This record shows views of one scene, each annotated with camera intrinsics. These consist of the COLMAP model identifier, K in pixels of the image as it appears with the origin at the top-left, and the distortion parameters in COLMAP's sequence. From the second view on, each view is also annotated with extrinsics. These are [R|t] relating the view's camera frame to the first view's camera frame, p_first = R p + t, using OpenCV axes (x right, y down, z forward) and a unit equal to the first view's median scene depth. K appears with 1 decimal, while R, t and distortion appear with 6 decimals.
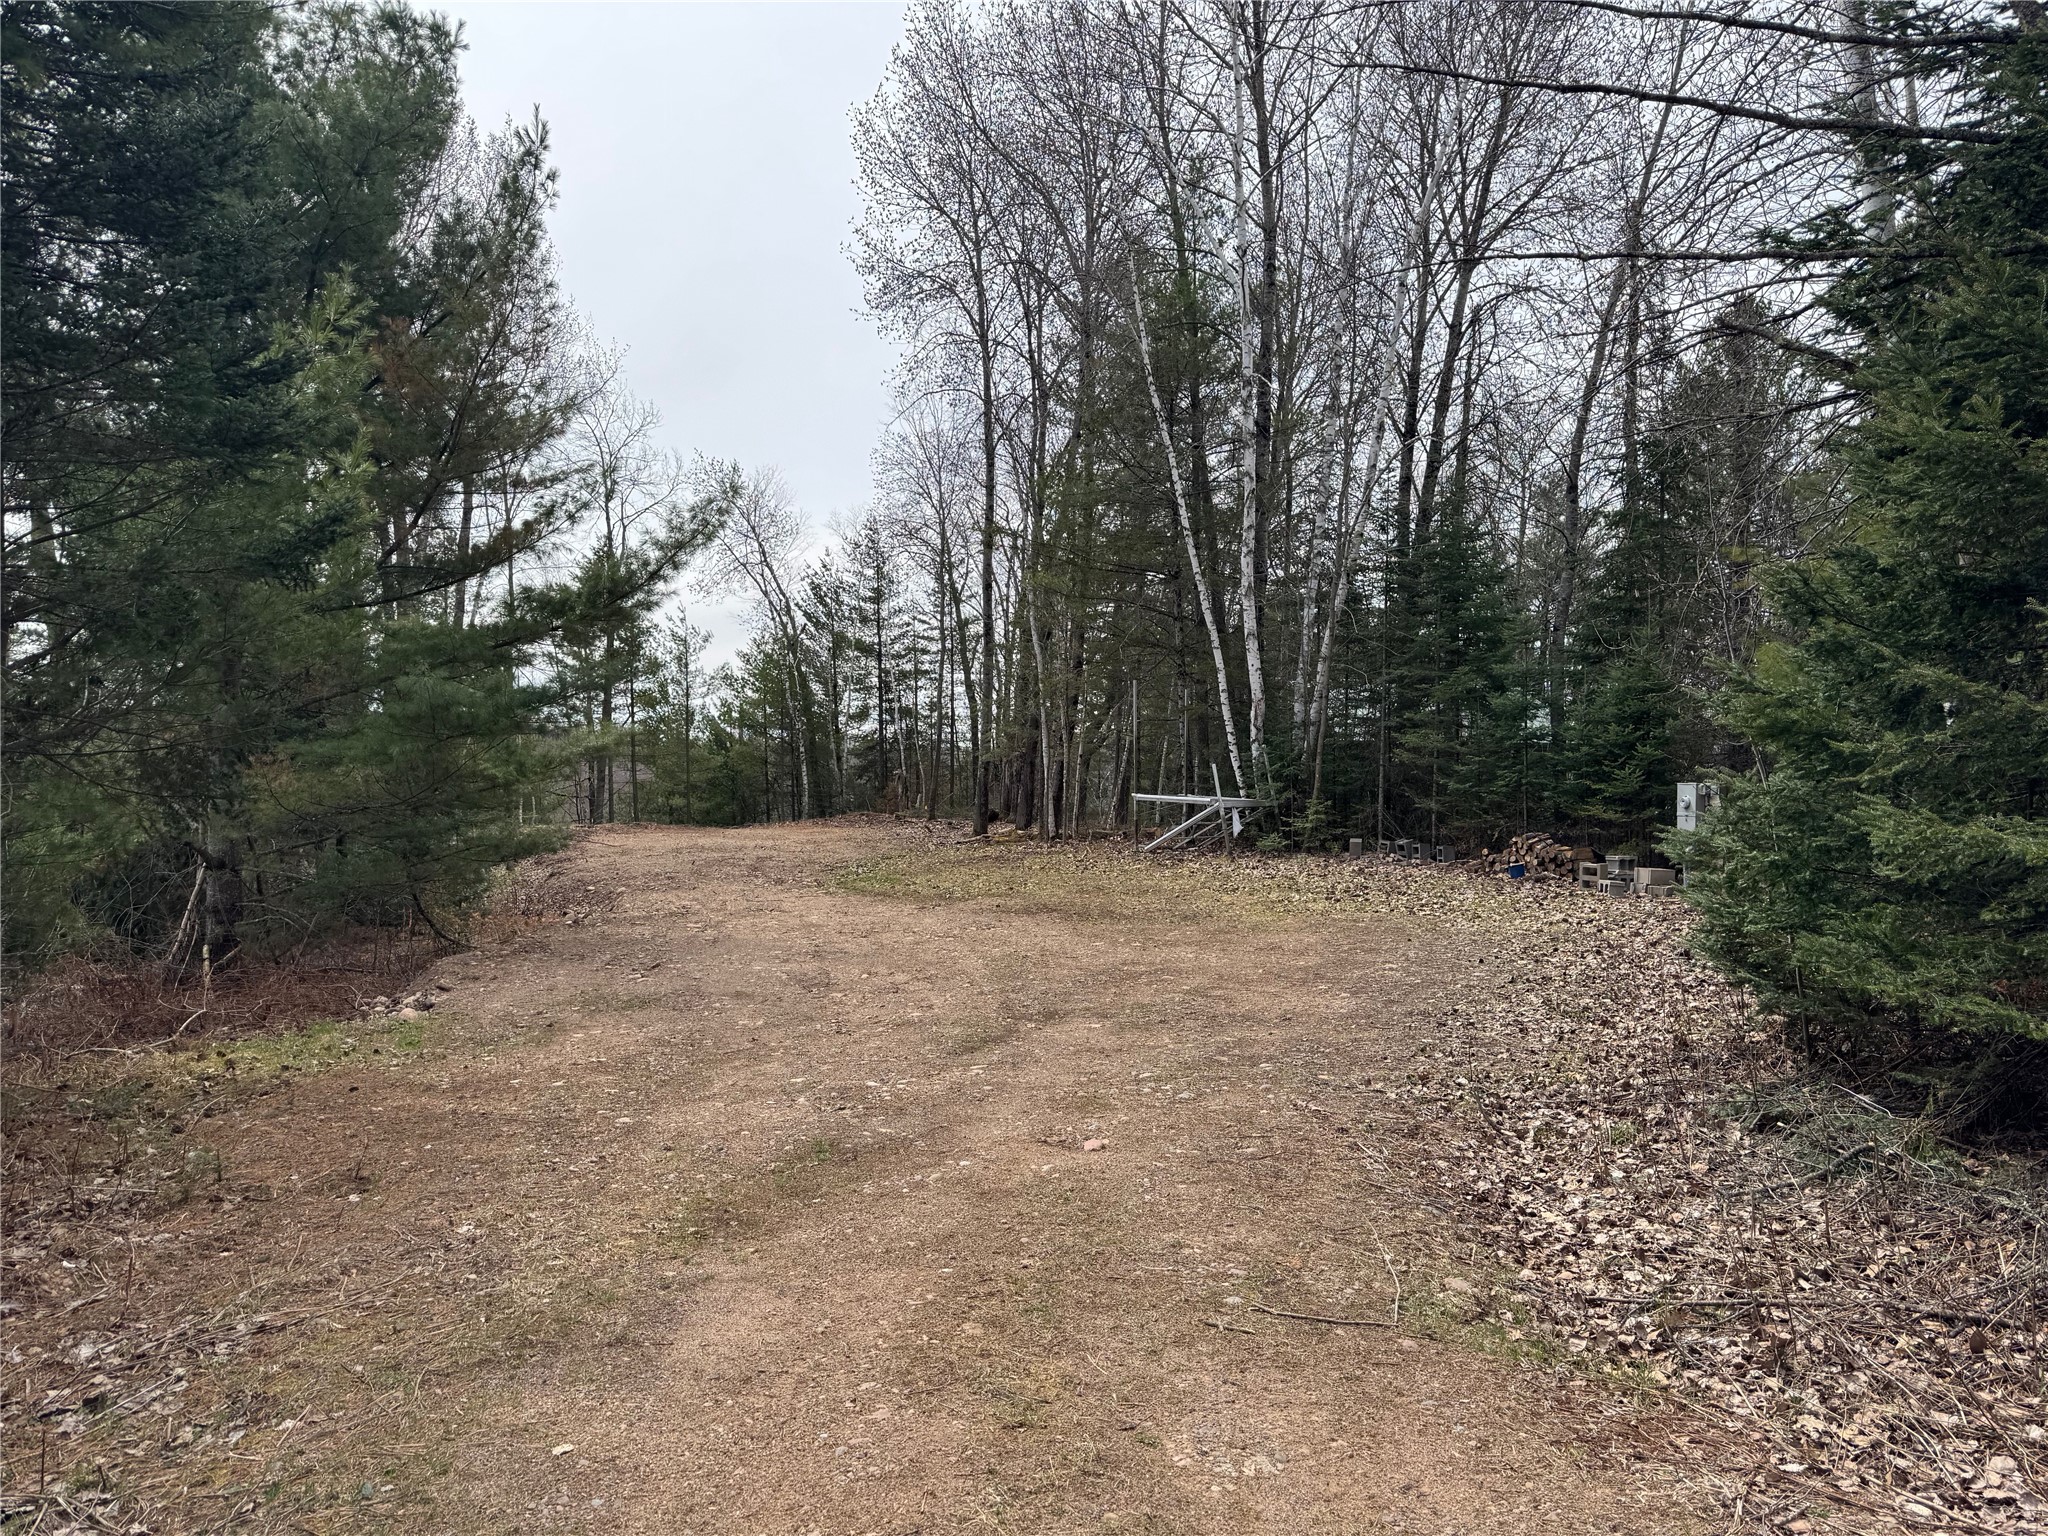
lens RADIAL K [[1432.5, 0, 1021.7], [0, 1432.5, 783.1], [0, 0, 1]] dist [0.086705, -0.131826]
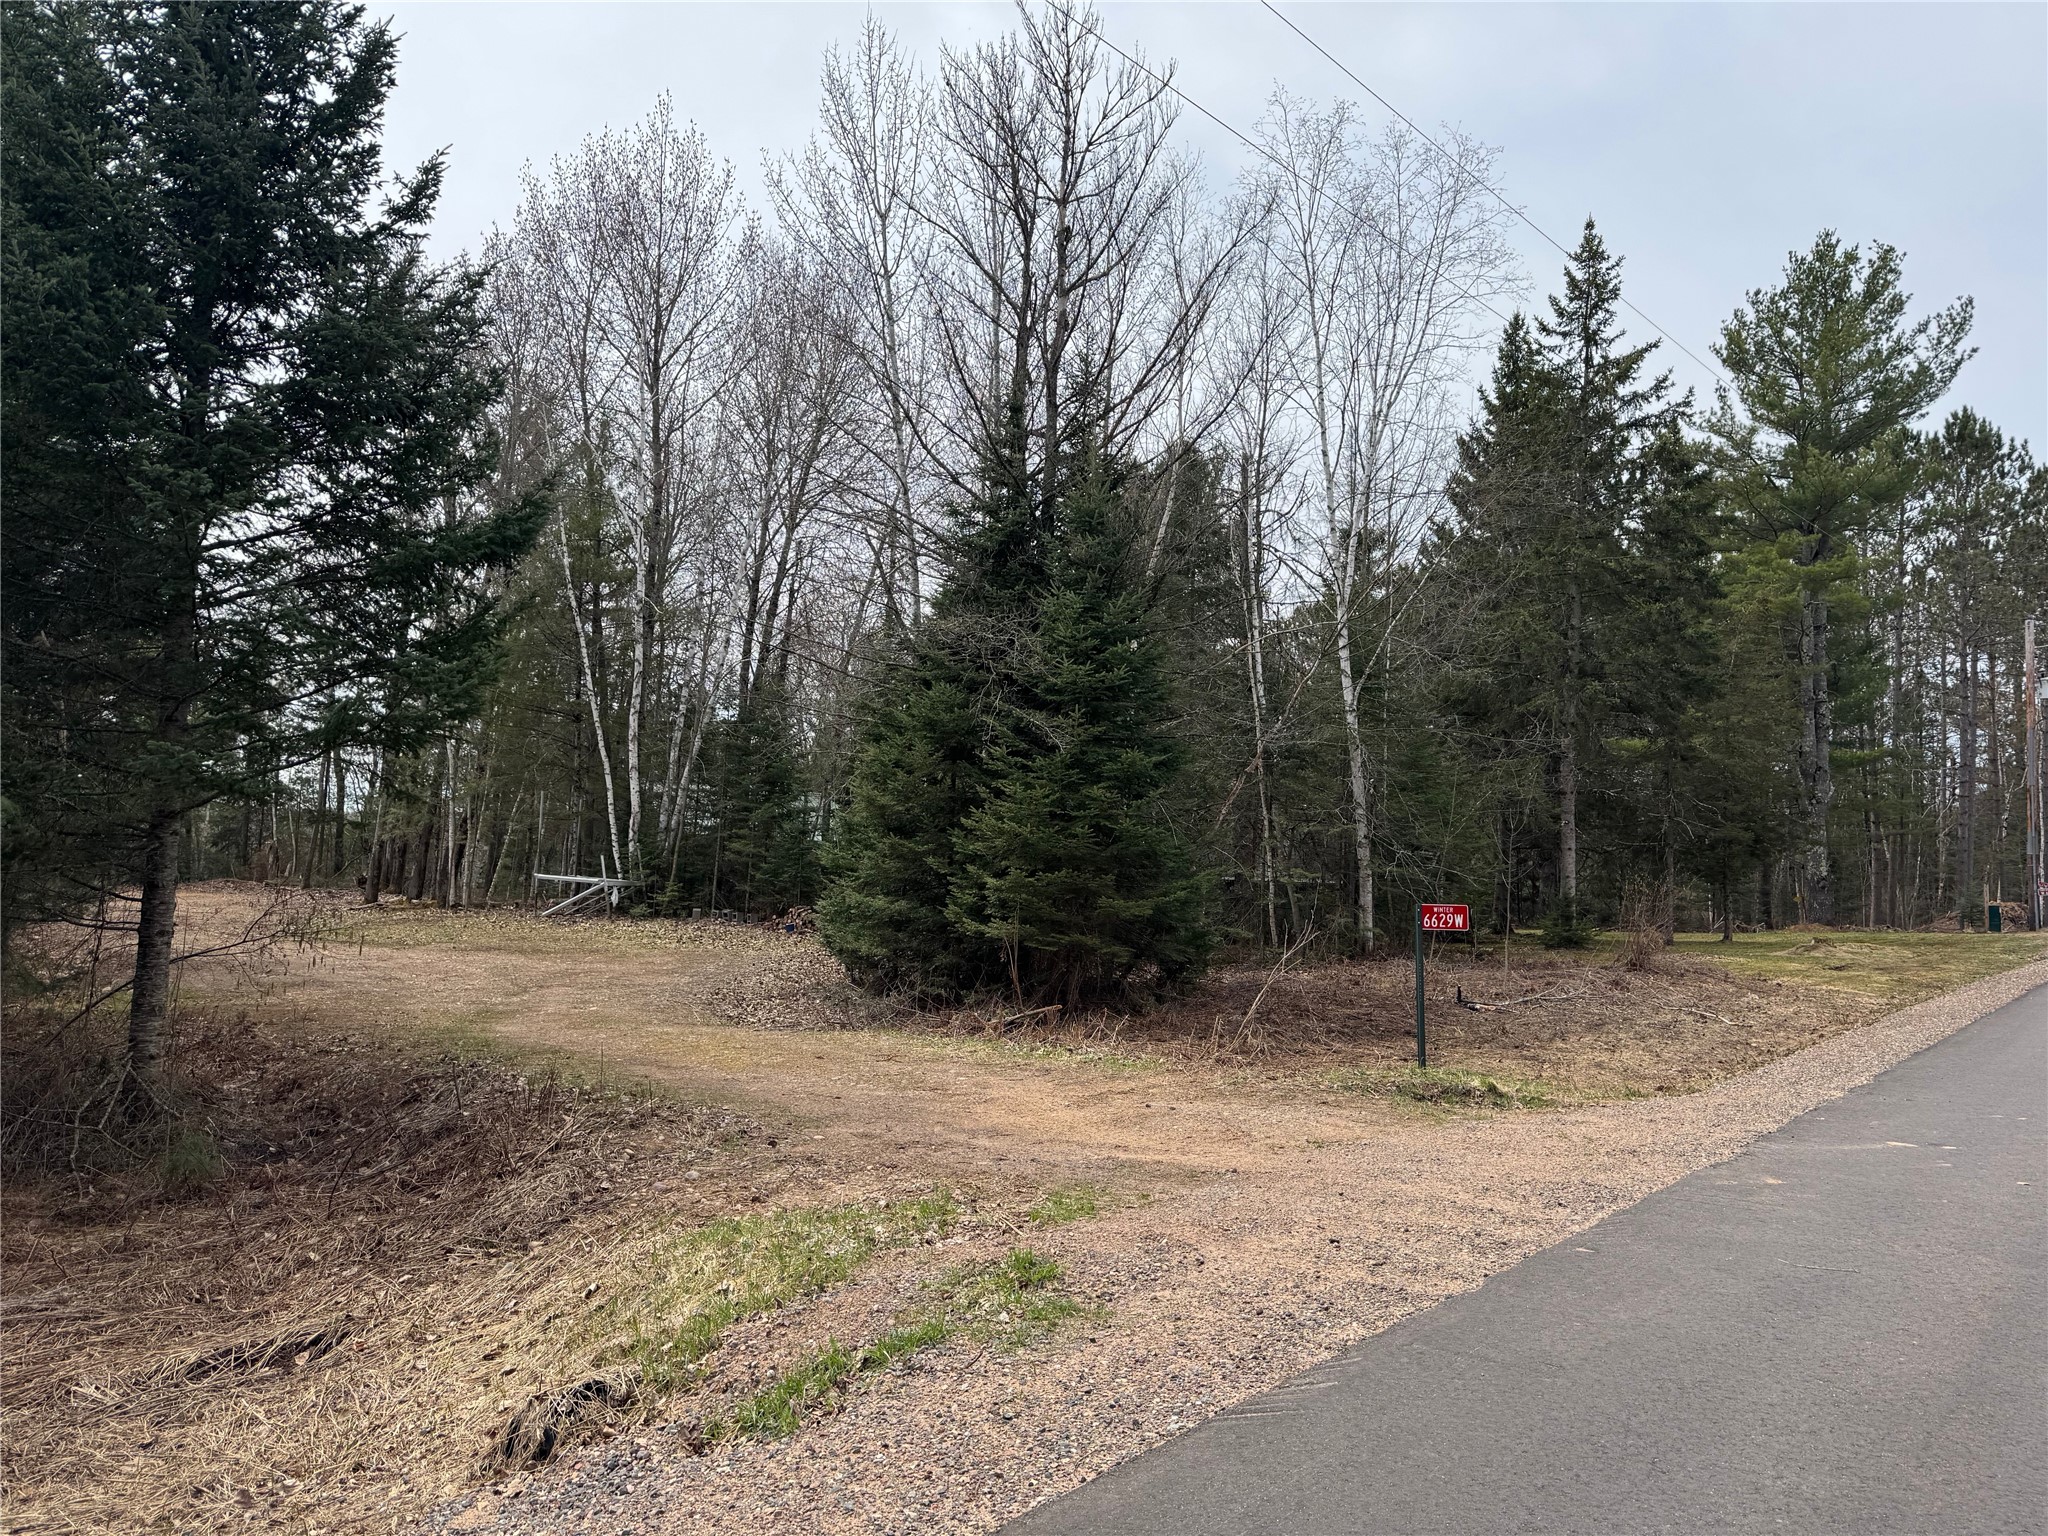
lens RADIAL K [[1432.5, 0, 1021.7], [0, 1432.5, 783.1], [0, 0, 1]] dist [0.086705, -0.131826]
pose [[0.900891, 0.065483, 0.429077, -0.093470], [-0.040420, 0.996915, -0.067279, -0.004239], [-0.432159, 0.043267, 0.900759, -0.407752]]
